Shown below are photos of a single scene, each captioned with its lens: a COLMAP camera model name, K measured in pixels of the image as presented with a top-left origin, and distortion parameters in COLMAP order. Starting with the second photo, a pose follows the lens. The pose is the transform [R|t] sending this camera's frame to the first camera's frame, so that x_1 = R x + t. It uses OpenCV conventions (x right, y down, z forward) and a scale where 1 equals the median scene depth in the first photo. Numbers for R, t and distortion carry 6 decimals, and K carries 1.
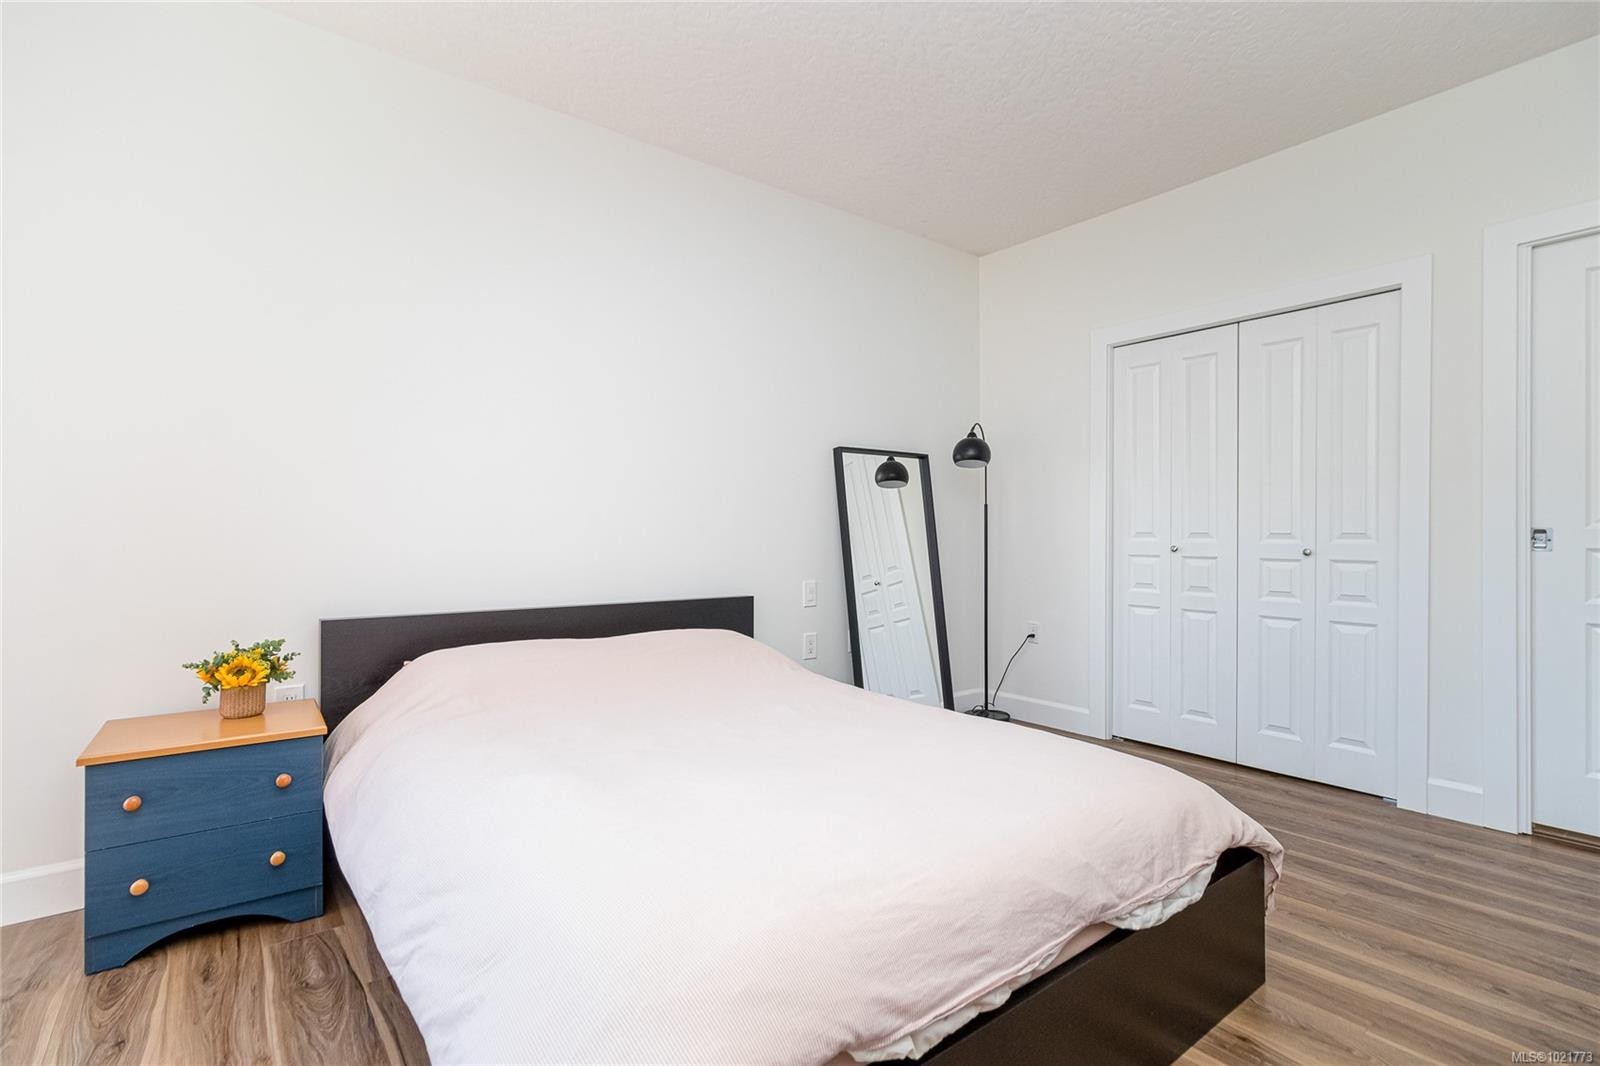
lens RADIAL K [[757.7, 0, 800.0], [0, 757.7, 533.0], [0, 0, 1]] dist [-0.000114, -0.000133]
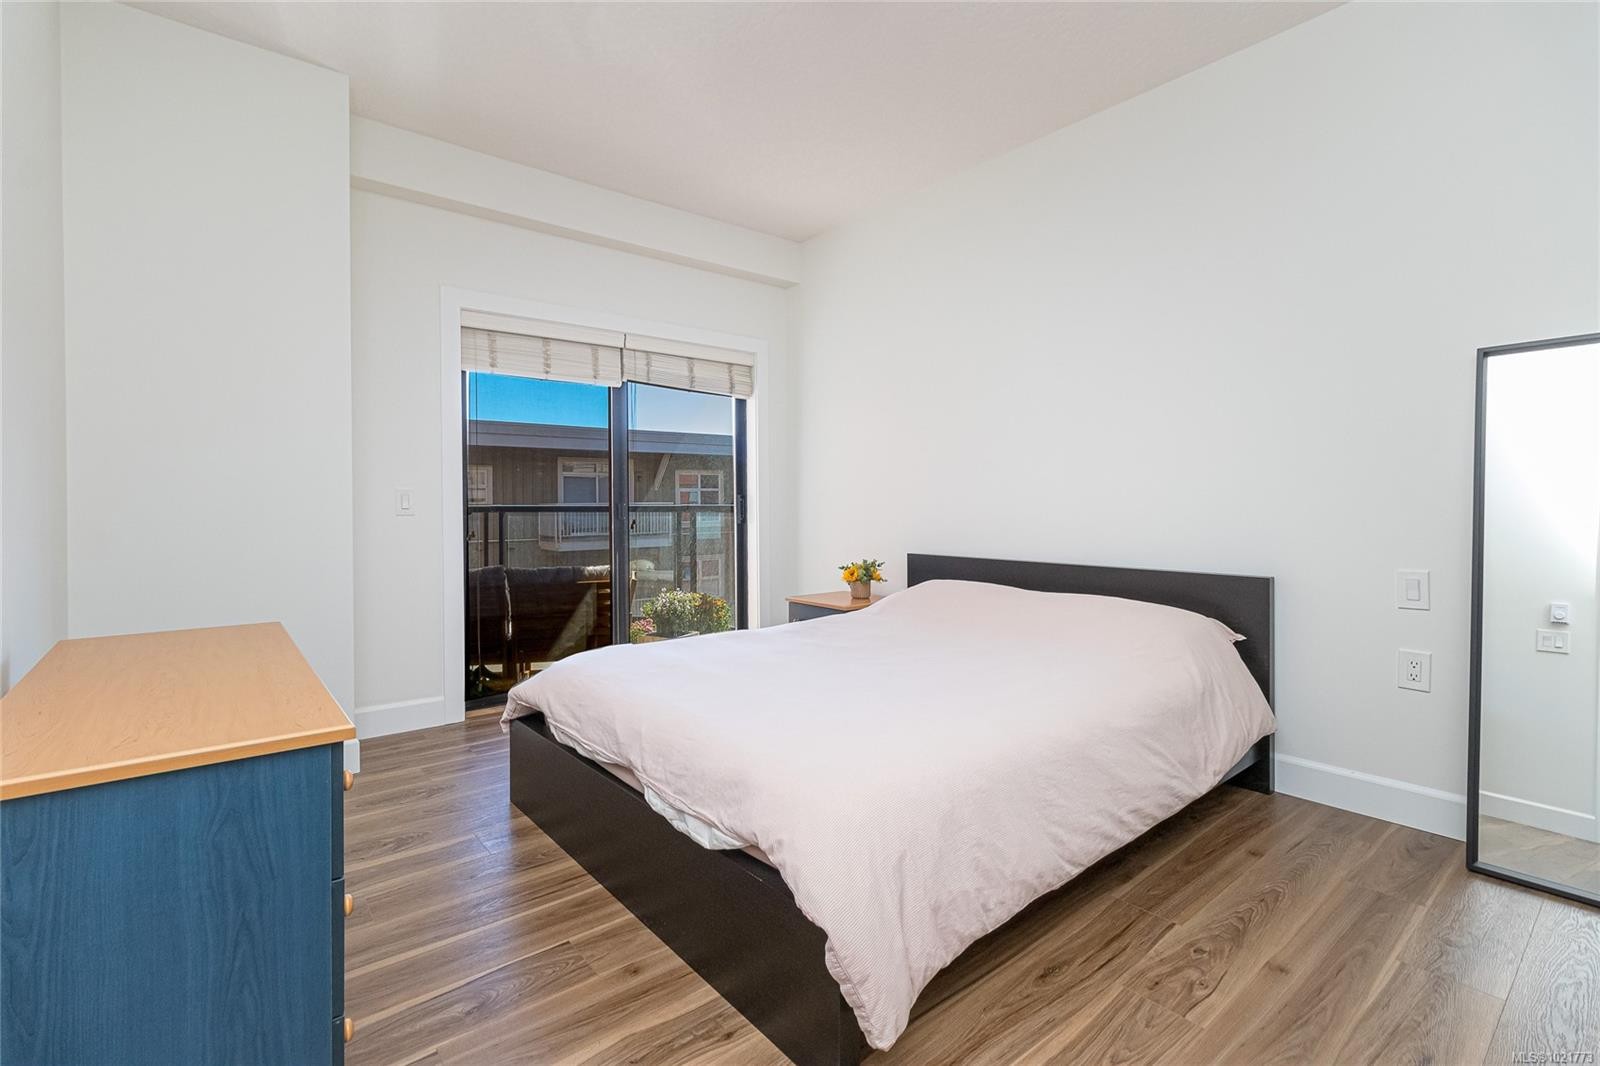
lens RADIAL K [[730.5, 0, 791.1], [0, 730.5, 509.3], [0, 0, 1]] dist [0.002567, 0.000031]
pose [[0.021319, 0.002305, -0.999770, 1.332435], [0.005419, 0.999982, 0.002421, 0.015300], [0.999758, -0.005469, 0.021306, 0.958770]]
